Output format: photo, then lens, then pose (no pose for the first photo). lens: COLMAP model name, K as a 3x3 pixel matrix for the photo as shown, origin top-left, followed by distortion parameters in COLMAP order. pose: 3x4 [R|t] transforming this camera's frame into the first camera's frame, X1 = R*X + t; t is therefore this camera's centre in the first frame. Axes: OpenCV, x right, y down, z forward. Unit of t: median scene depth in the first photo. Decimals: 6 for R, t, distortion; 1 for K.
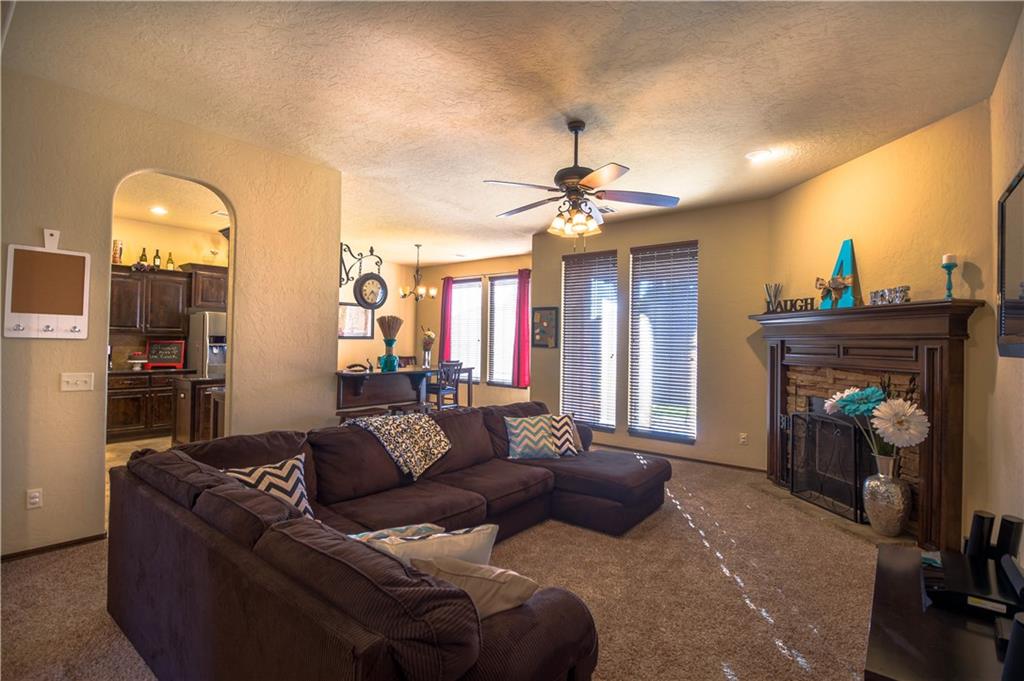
lens RADIAL K [[477.8, 0, 514.9], [0, 477.8, 336.1], [0, 0, 1]] dist [0.000979, -0.013572]
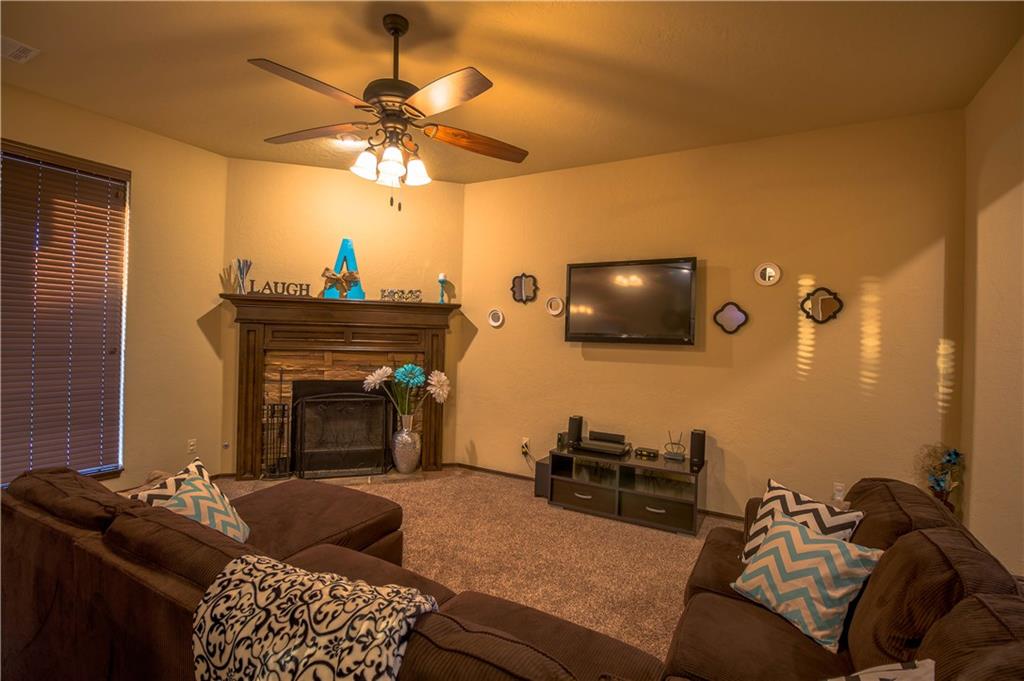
lens RADIAL K [[477.8, 0, 514.9], [0, 477.8, 336.1], [0, 0, 1]] dist [0.000979, -0.013572]
pose [[-0.179236, -0.010777, 0.983747, -0.575111], [-0.037022, 0.999306, 0.004203, 0.013388], [-0.983109, -0.035667, -0.179510, 0.908038]]
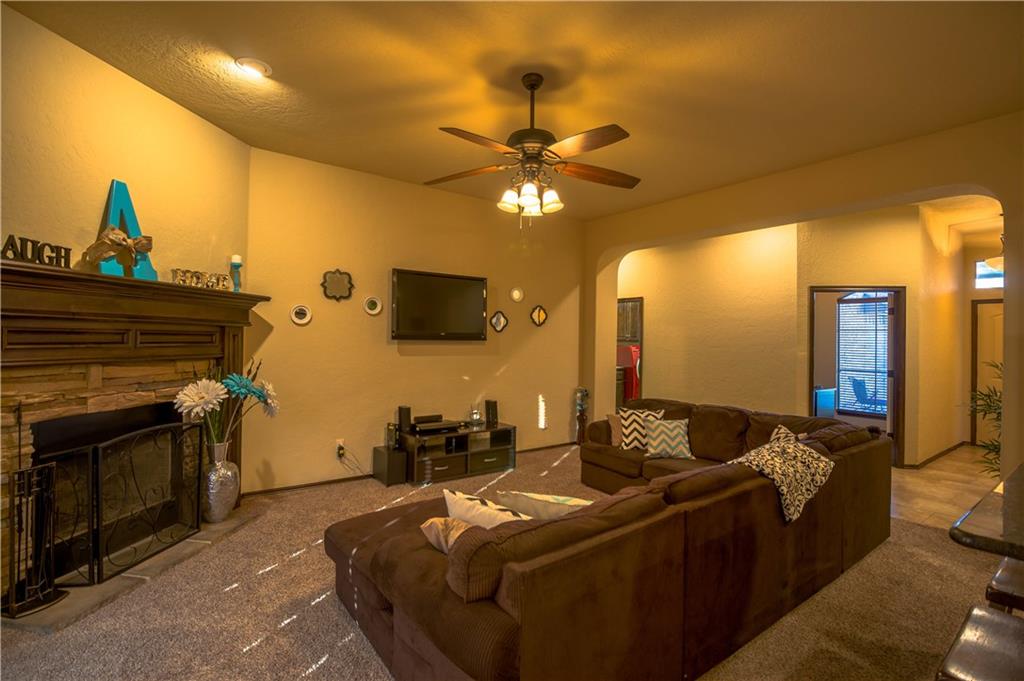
lens RADIAL K [[478.4, 0, 512.0], [0, 478.4, 340.5], [0, 0, 1]] dist [-0.000967, -0.000313]
pose [[-0.967472, -0.019158, 0.252250, -0.061019], [-0.021192, 0.999761, -0.005350, 0.029999], [-0.252087, -0.010522, -0.967647, 1.741676]]
